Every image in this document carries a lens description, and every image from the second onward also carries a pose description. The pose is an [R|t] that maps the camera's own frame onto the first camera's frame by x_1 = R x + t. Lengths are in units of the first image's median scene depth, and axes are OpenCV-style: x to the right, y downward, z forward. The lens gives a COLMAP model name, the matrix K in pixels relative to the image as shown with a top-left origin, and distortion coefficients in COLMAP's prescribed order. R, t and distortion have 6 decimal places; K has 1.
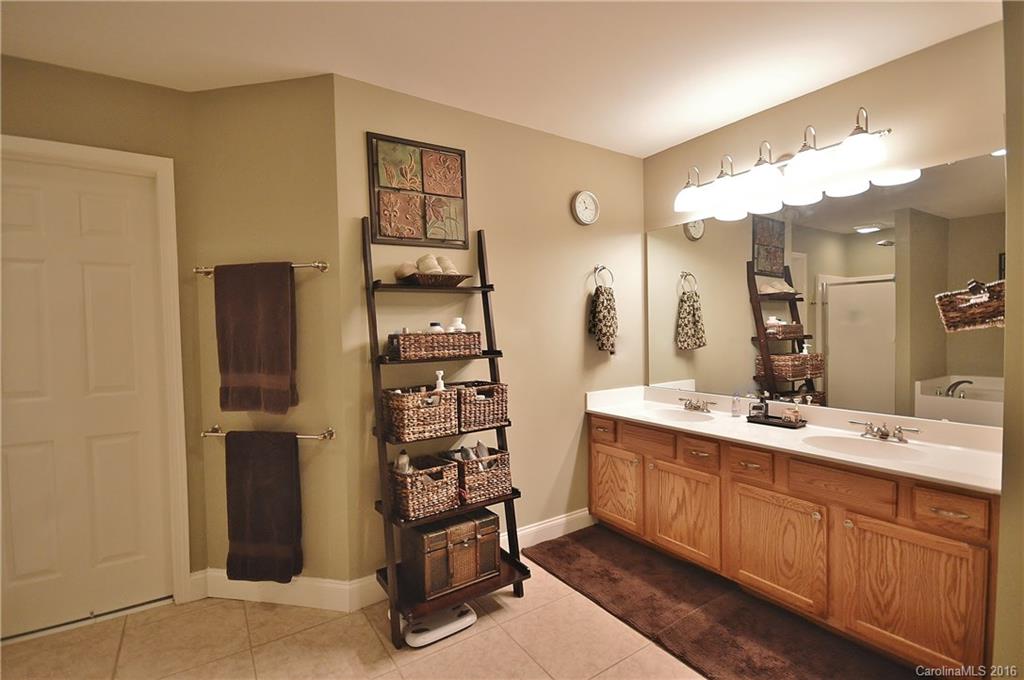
lens RADIAL K [[469.4, 0, 510.7], [0, 469.4, 344.2], [0, 0, 1]] dist [0.011667, 0.000325]
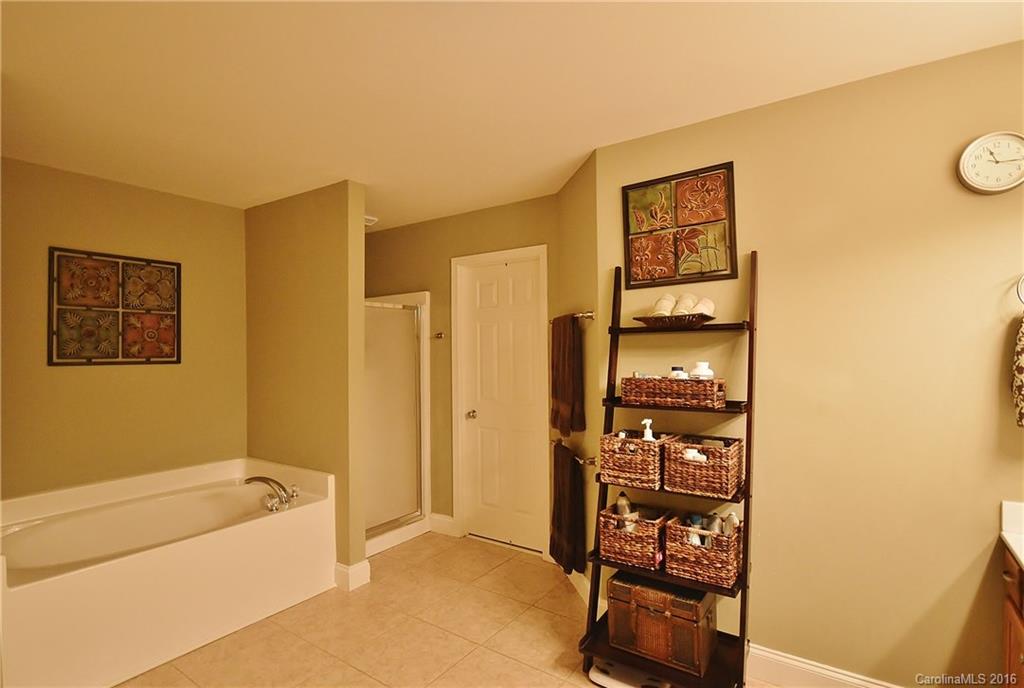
lens RADIAL K [[515.9, 0, 511.1], [0, 515.9, 348.1], [0, 0, 1]] dist [-0.003245, -0.000242]
pose [[0.358401, 0.008743, -0.933527, 0.696514], [-0.031561, 0.999498, -0.002757, -0.072762], [0.933034, 0.030451, 0.358497, 0.351916]]
